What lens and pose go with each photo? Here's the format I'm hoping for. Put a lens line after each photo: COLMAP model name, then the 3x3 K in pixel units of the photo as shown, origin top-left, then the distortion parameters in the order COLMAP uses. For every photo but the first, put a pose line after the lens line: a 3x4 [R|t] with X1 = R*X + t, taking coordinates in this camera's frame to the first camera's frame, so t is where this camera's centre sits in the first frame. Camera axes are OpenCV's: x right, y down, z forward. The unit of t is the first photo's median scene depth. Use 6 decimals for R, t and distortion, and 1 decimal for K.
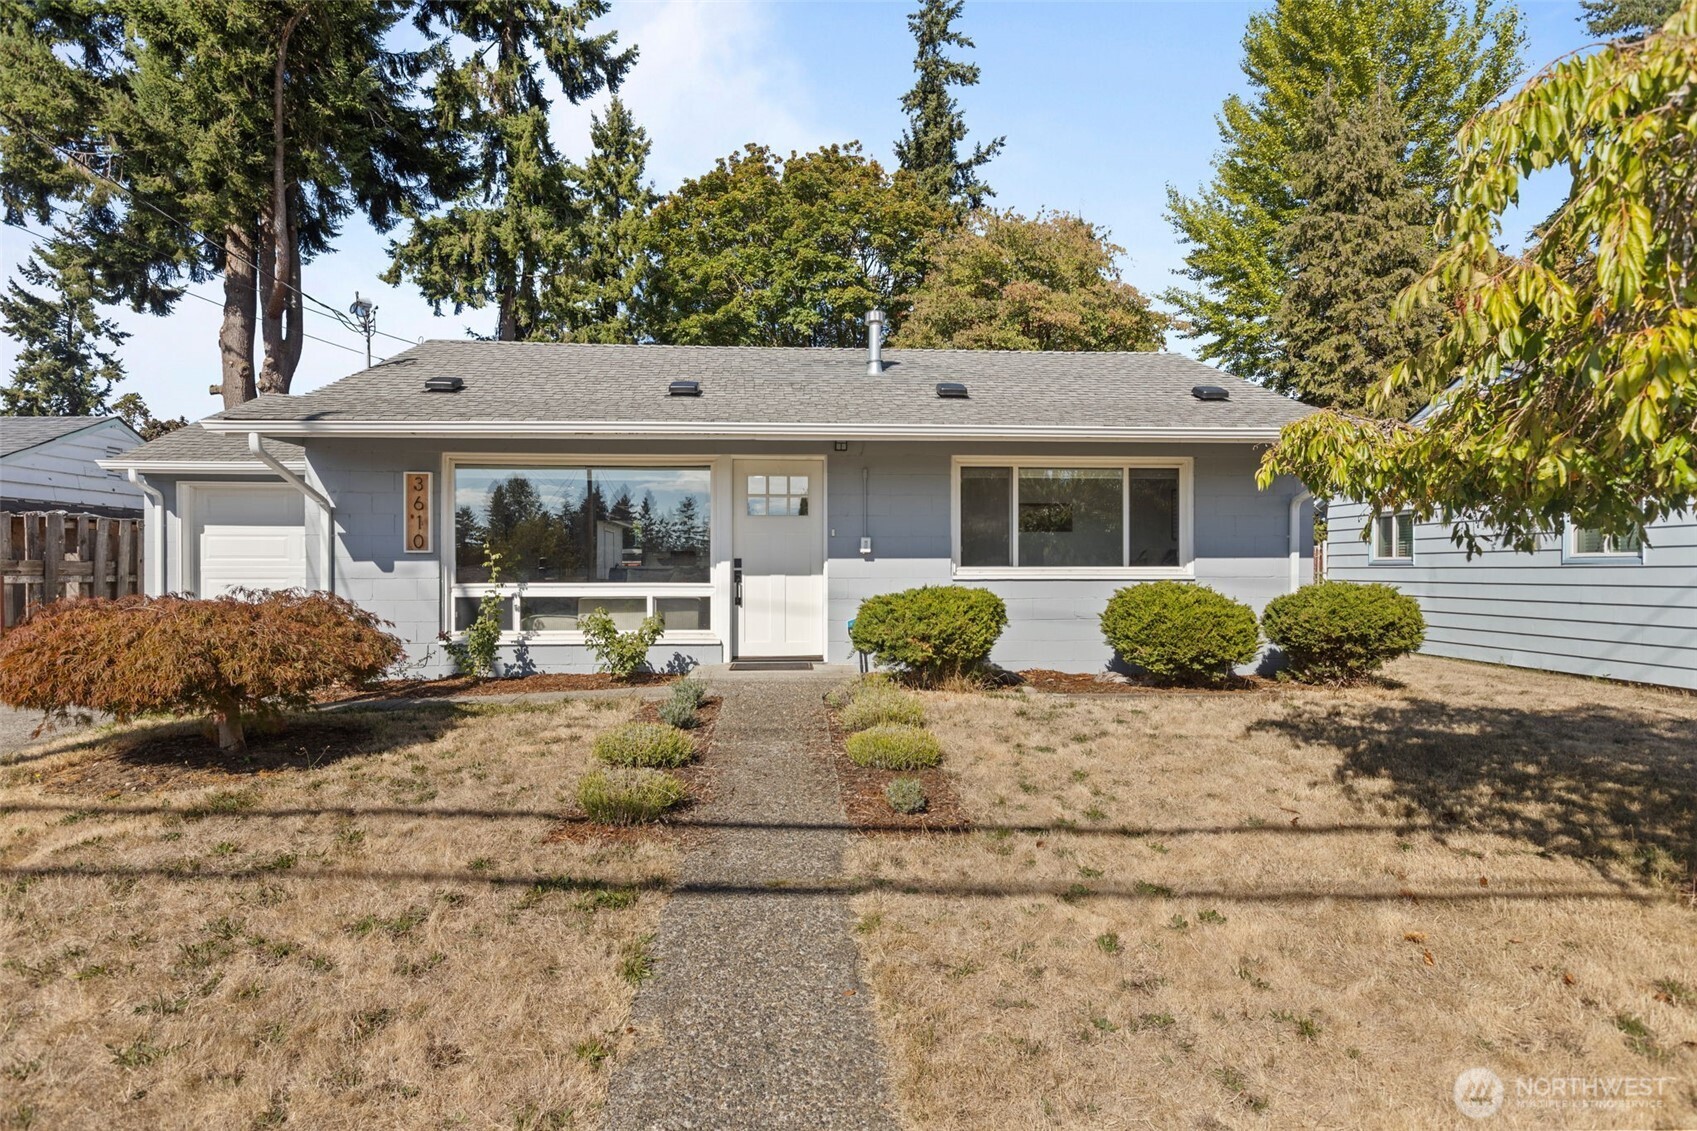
lens RADIAL K [[992.9, 0, 848.5], [0, 992.9, 565.5], [0, 0, 1]] dist [-0.026415, -0.000071]
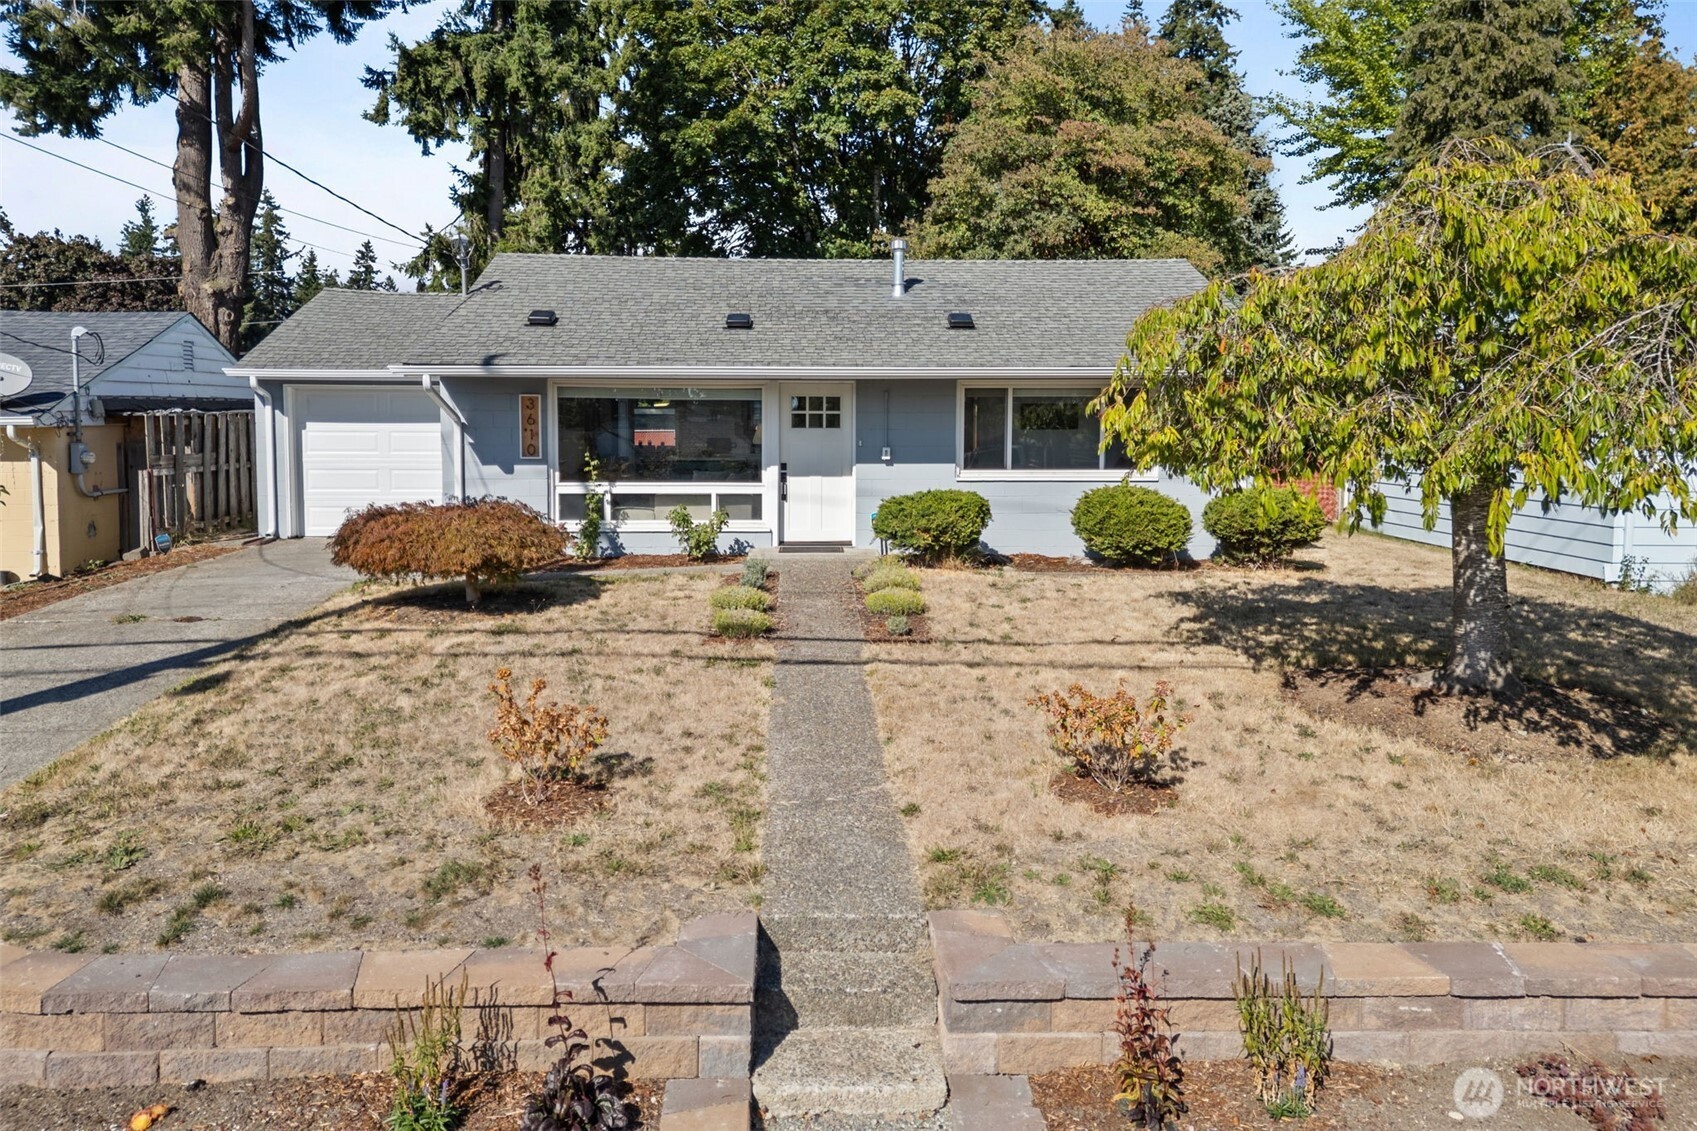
lens RADIAL K [[1903.8, 0, 848.5], [0, 1903.8, 565.5], [0, 0, 1]] dist [0.000462, 0.000263]
pose [[0.999559, 0.006968, -0.028877, 0.039810], [-0.003614, 0.993405, 0.114598, -0.154155], [0.029485, -0.114443, 0.992992, -1.391031]]
